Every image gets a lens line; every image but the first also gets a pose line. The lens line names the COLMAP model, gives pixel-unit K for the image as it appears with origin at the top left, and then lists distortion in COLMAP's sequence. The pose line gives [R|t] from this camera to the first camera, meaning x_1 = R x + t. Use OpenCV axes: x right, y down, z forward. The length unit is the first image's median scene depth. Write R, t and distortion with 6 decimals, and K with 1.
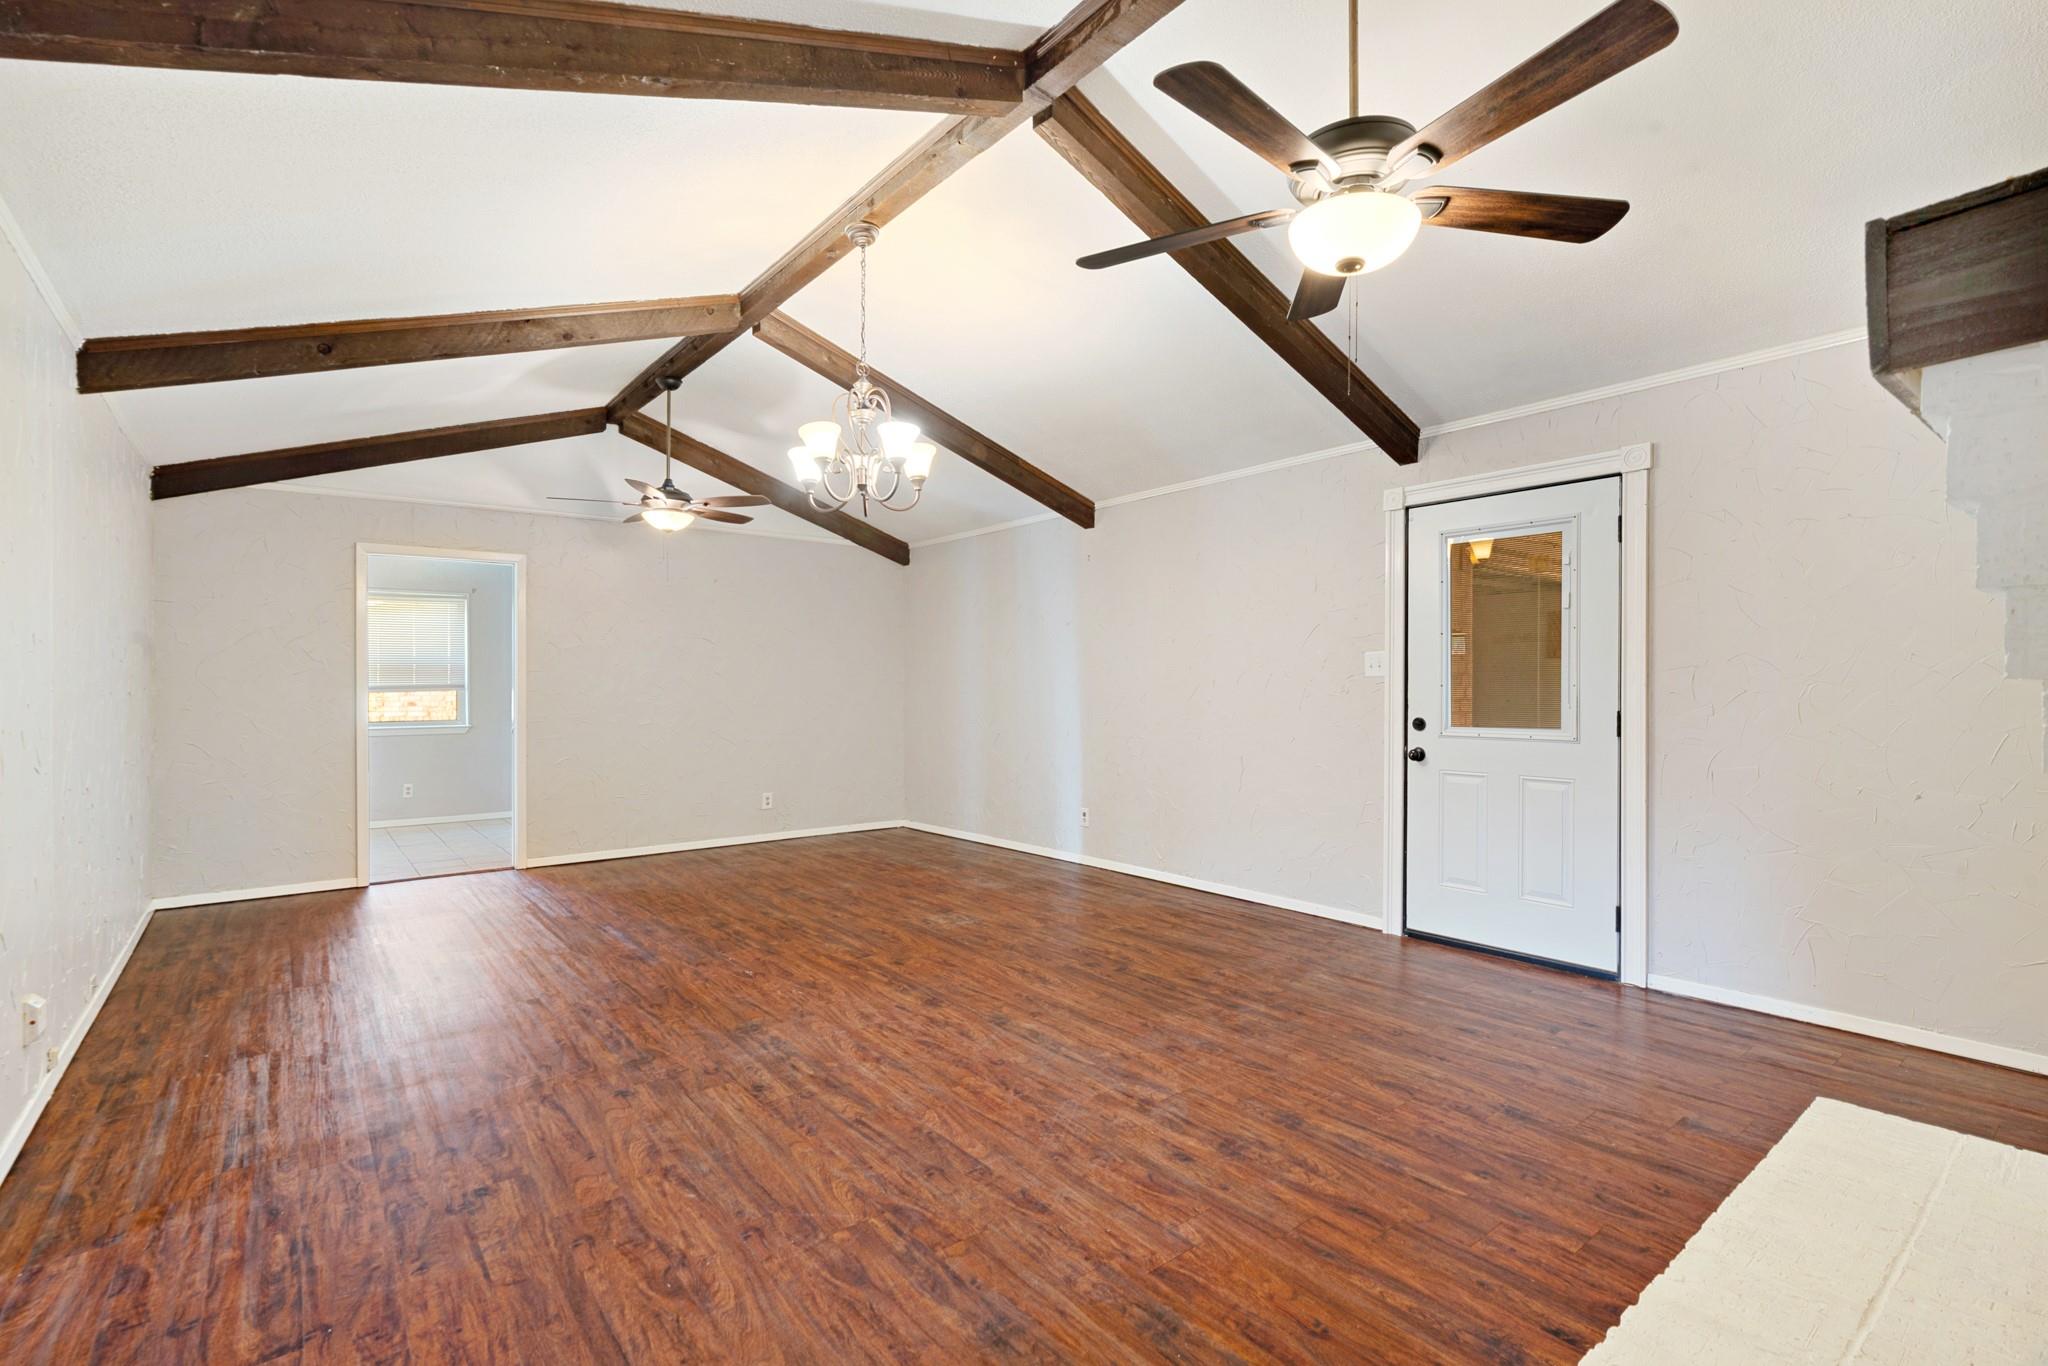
lens RADIAL K [[929.1, 0, 1007.7], [0, 929.1, 697.8], [0, 0, 1]] dist [-0.005640, 0.000199]
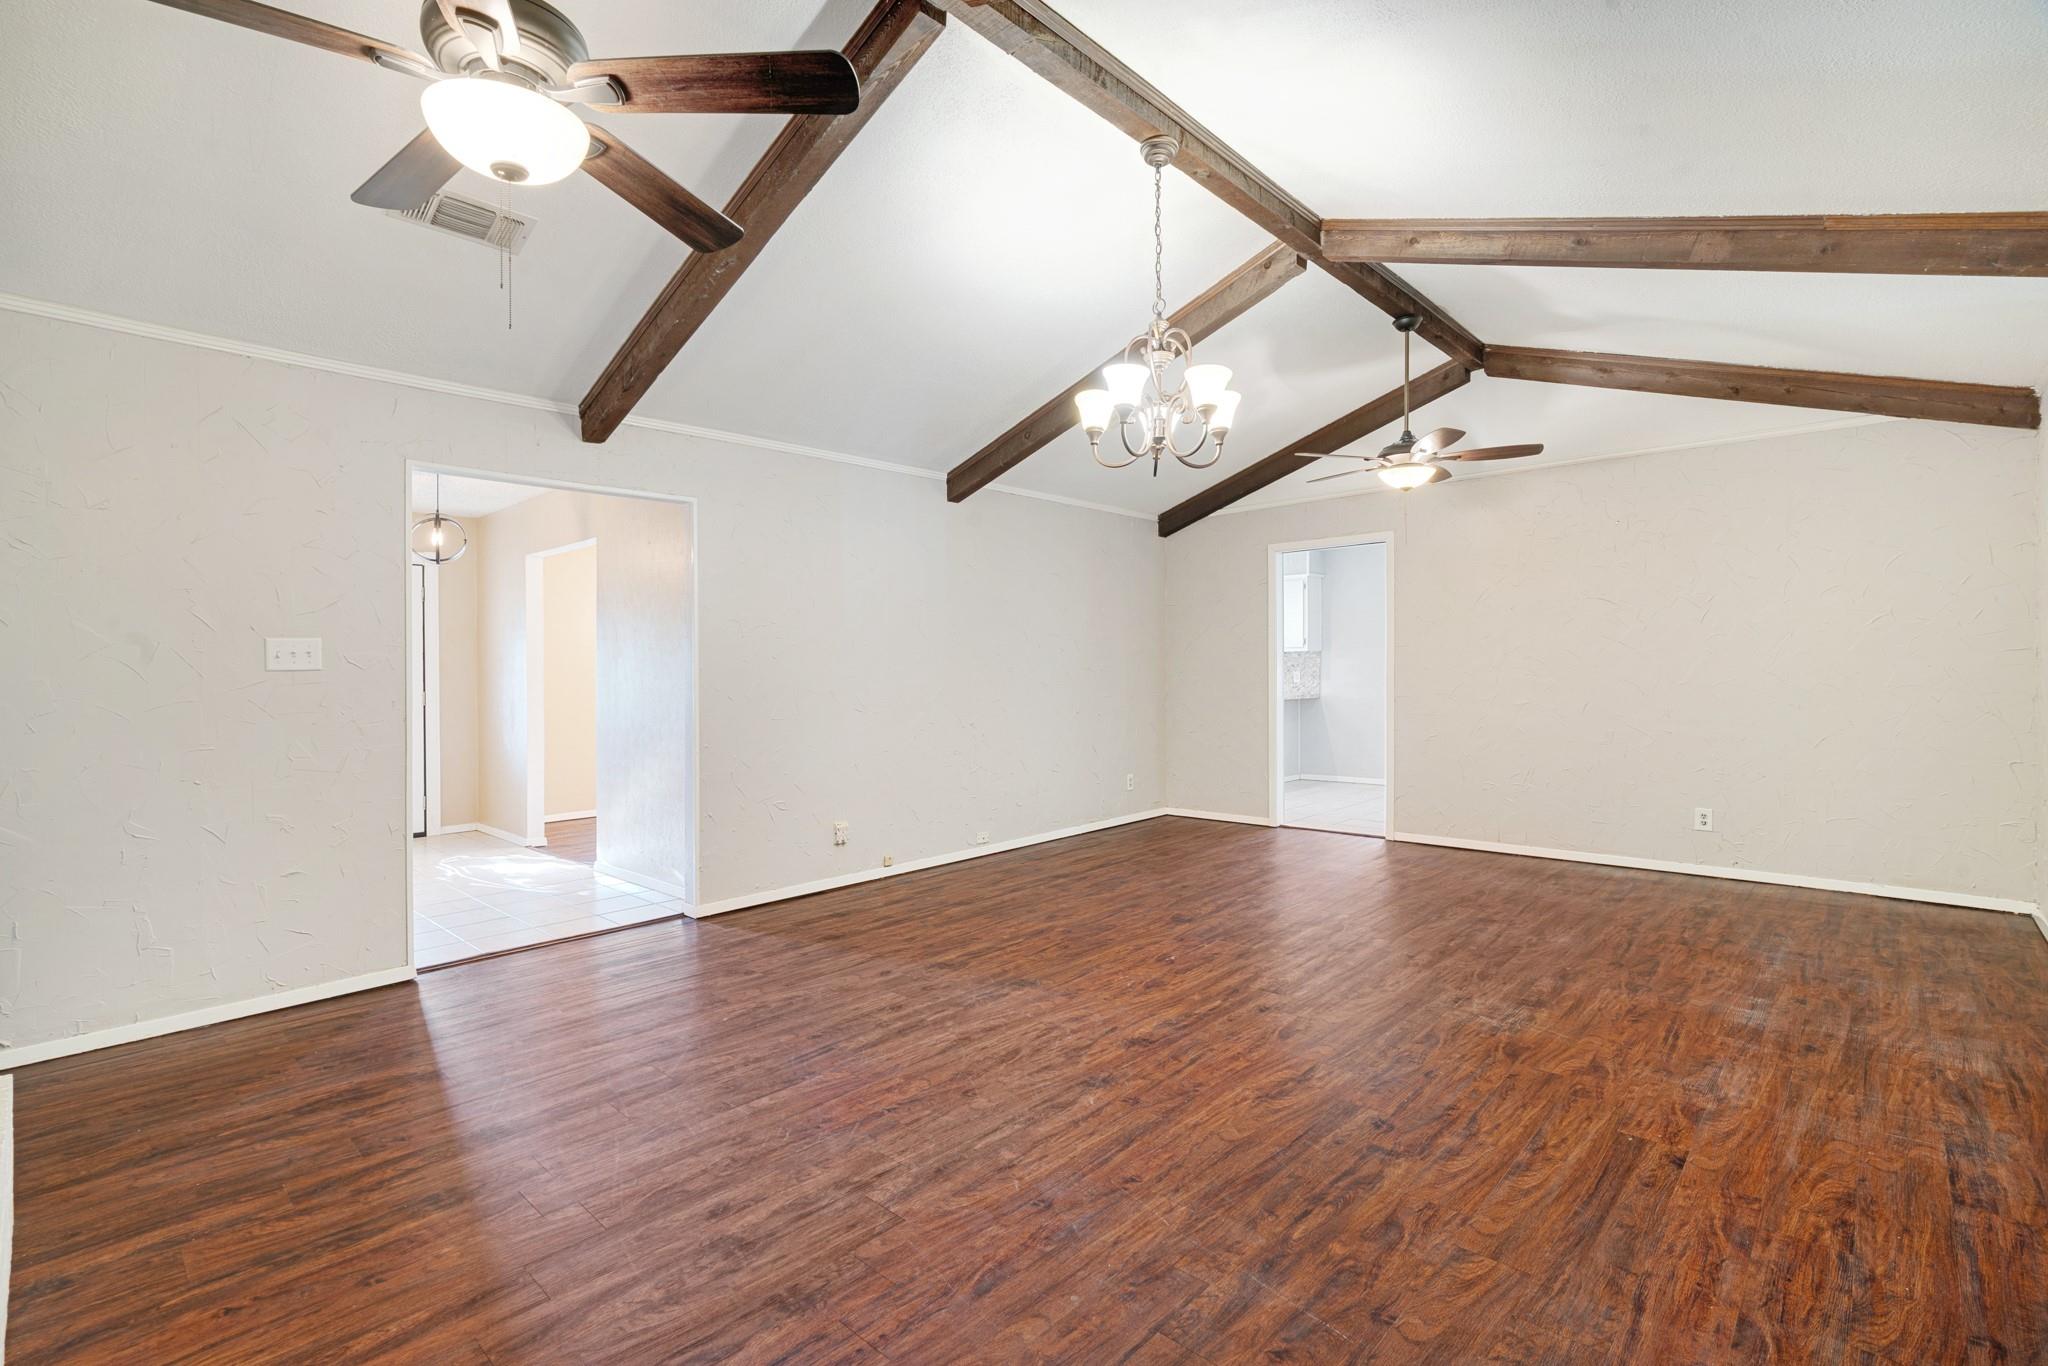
lens RADIAL K [[929.1, 0, 1026.3], [0, 929.1, 674.8], [0, 0, 1]] dist [-0.005640, 0.000199]
pose [[0.155424, 0.004977, -0.987835, 0.708129], [0.003712, 0.999977, 0.005623, -0.008888], [0.987841, -0.004541, 0.155402, 0.747209]]
